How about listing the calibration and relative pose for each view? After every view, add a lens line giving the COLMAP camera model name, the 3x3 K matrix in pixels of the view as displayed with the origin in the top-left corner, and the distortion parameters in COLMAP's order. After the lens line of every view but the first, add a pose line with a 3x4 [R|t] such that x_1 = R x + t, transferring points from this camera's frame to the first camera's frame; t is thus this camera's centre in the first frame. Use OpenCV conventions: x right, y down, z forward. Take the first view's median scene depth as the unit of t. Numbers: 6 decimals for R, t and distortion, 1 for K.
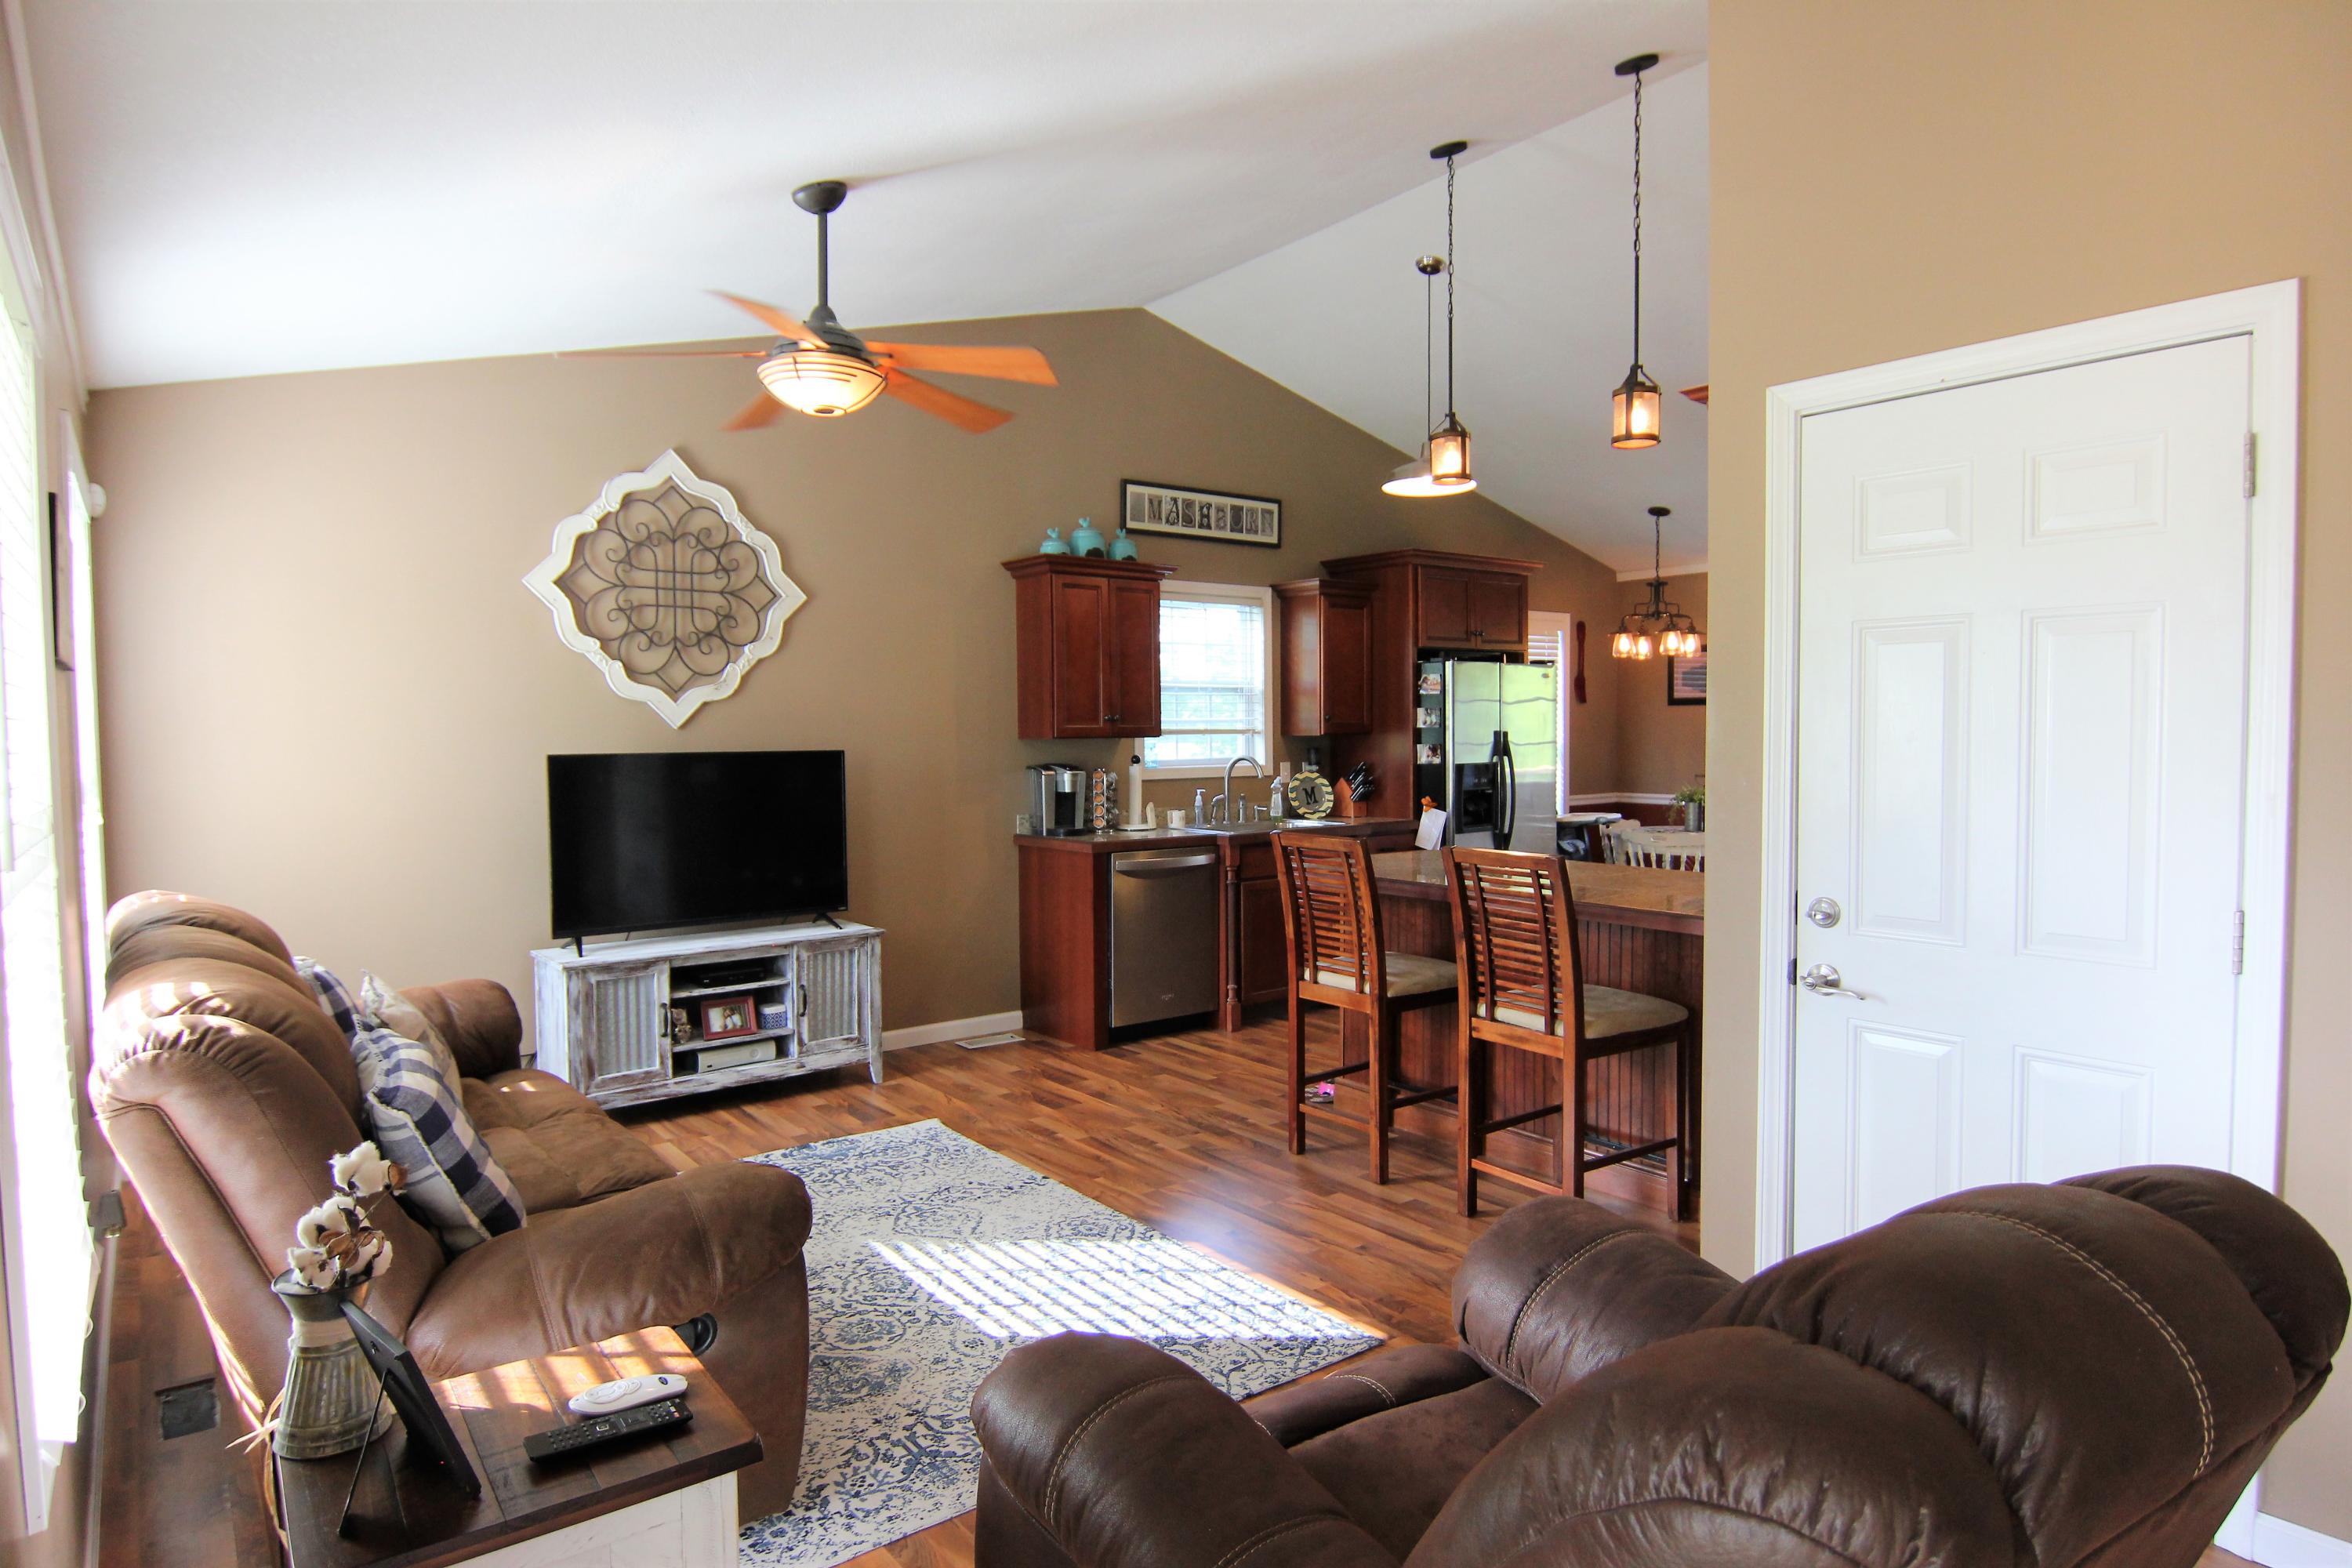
lens RADIAL K [[1314.9, 0, 1175.7], [0, 1314.9, 780.1], [0, 0, 1]] dist [-0.003677, -0.013568]
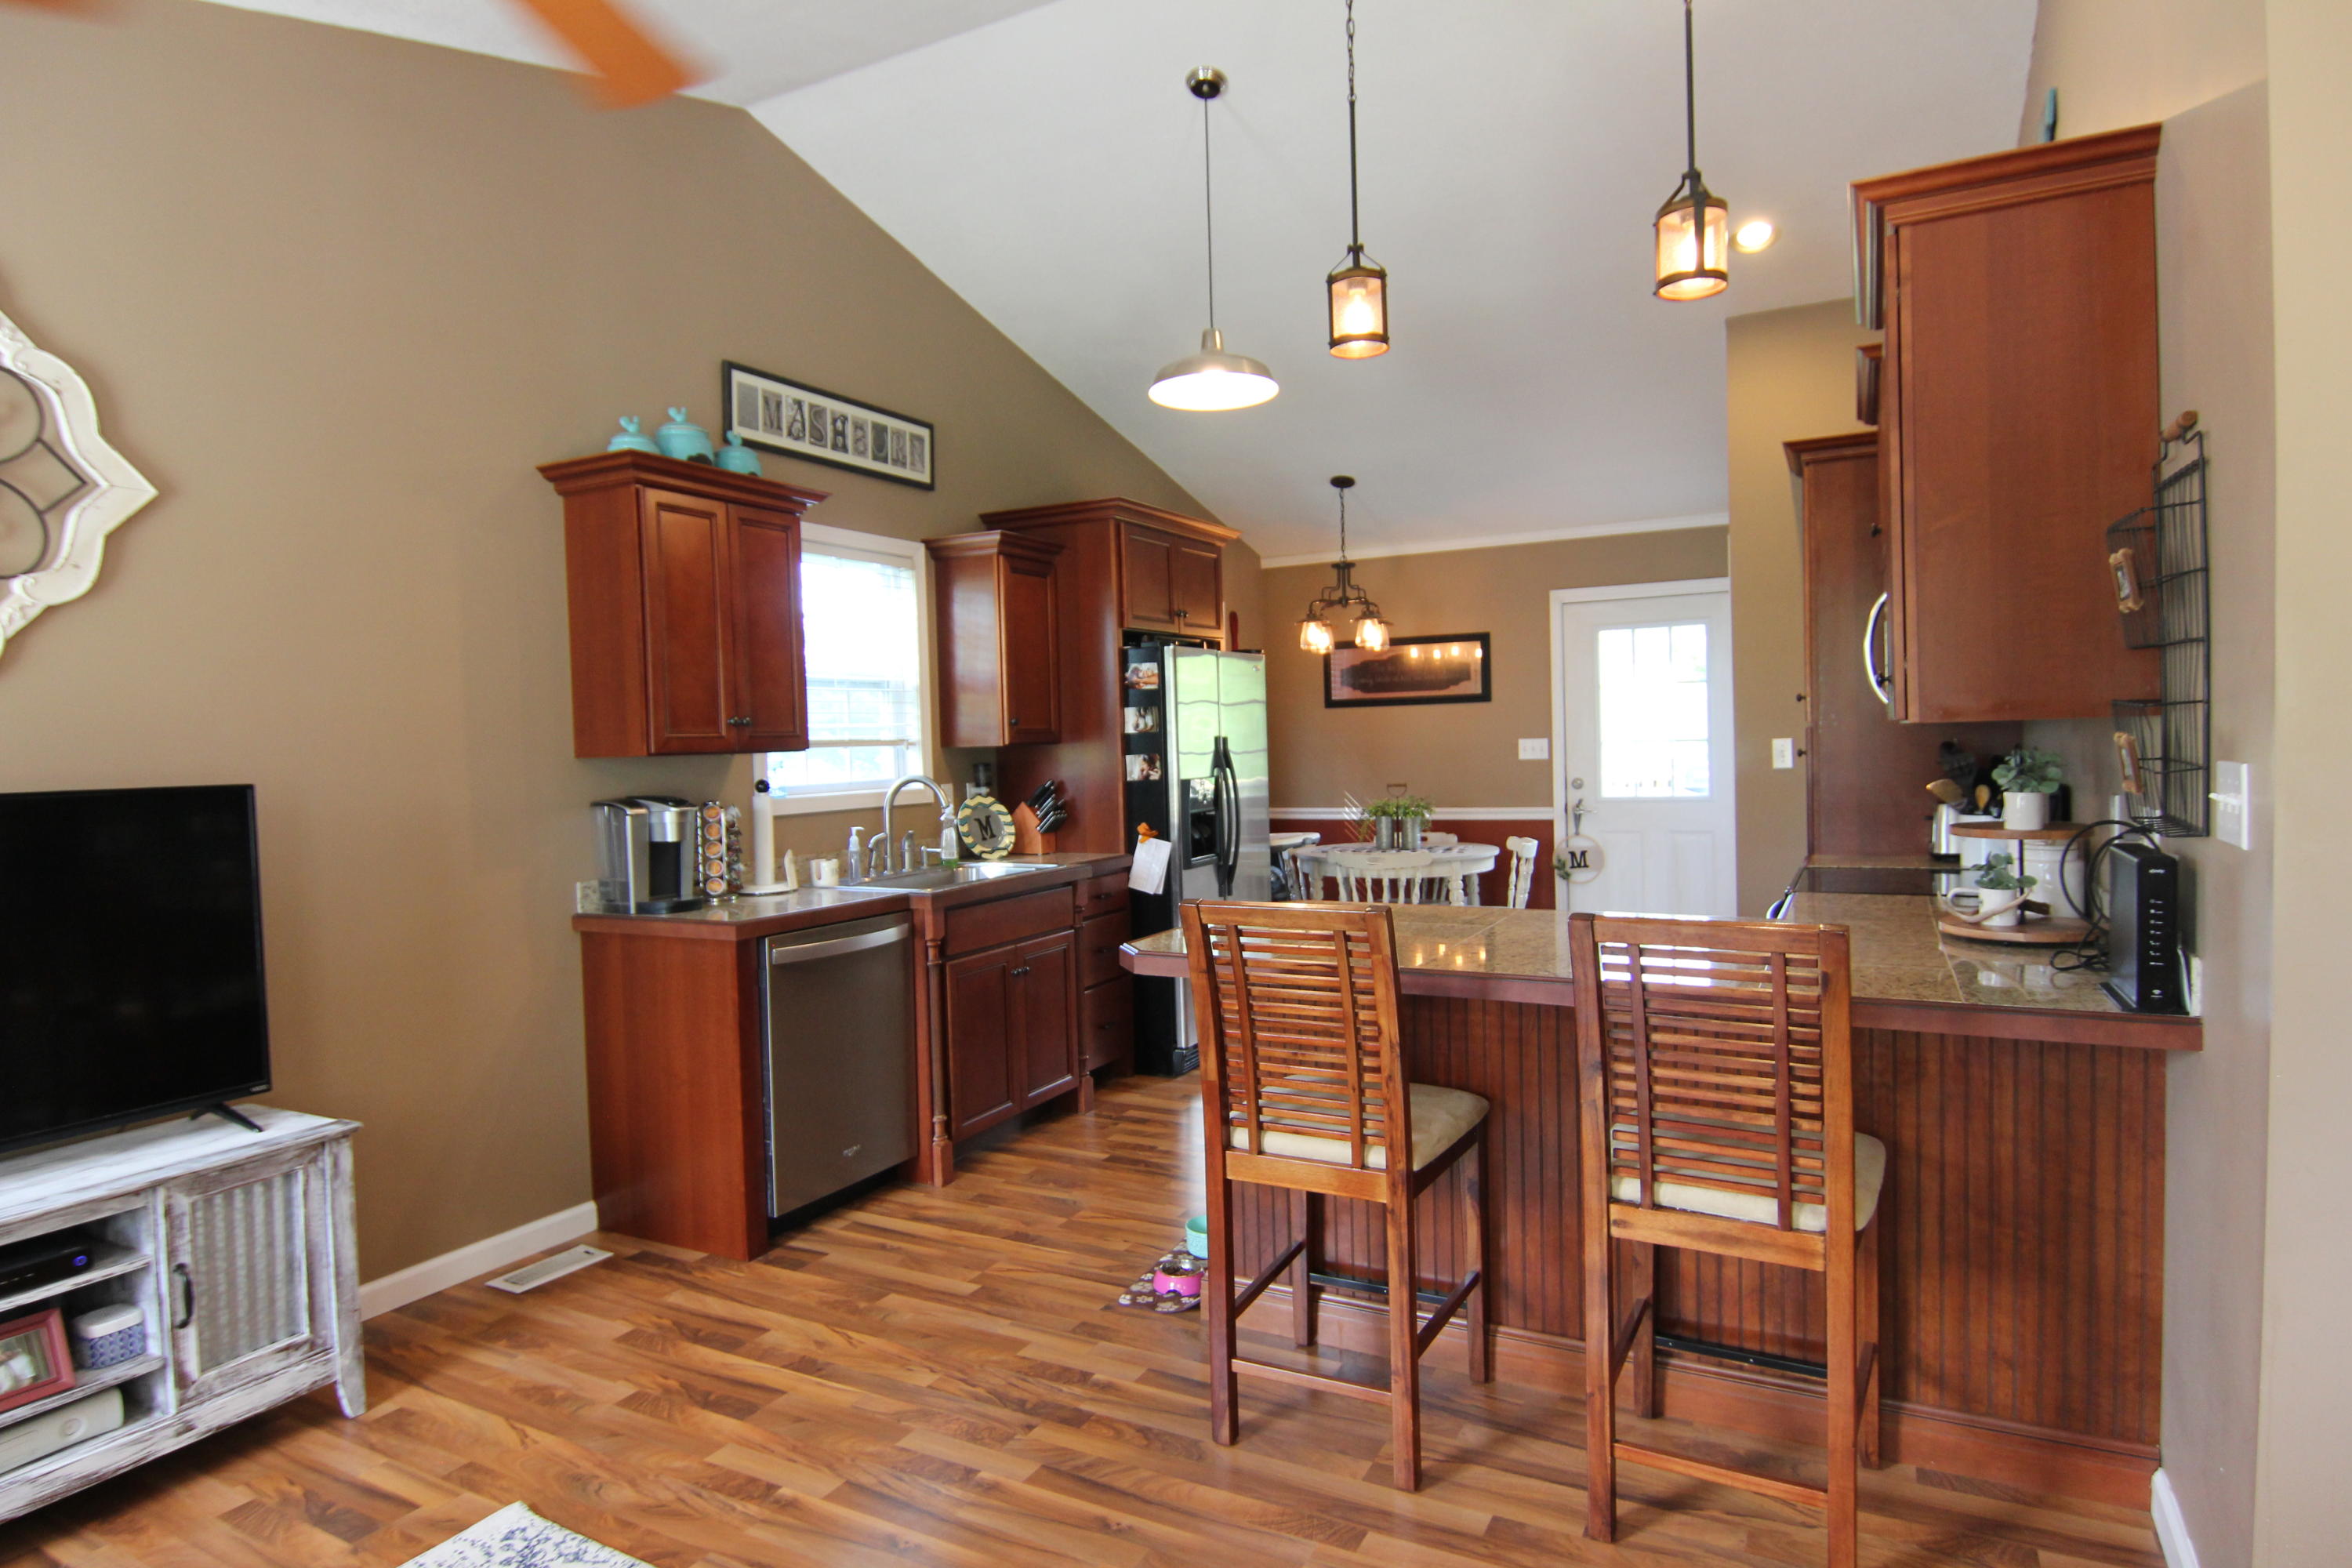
lens RADIAL K [[1314.9, 0, 1185.4], [0, 1314.9, 783.9], [0, 0, 1]] dist [-0.003677, -0.013568]
pose [[0.913253, -0.029768, 0.406304, -0.112525], [0.034931, 0.999376, -0.005295, -0.006219], [-0.405893, 0.019029, 0.913722, 0.337627]]
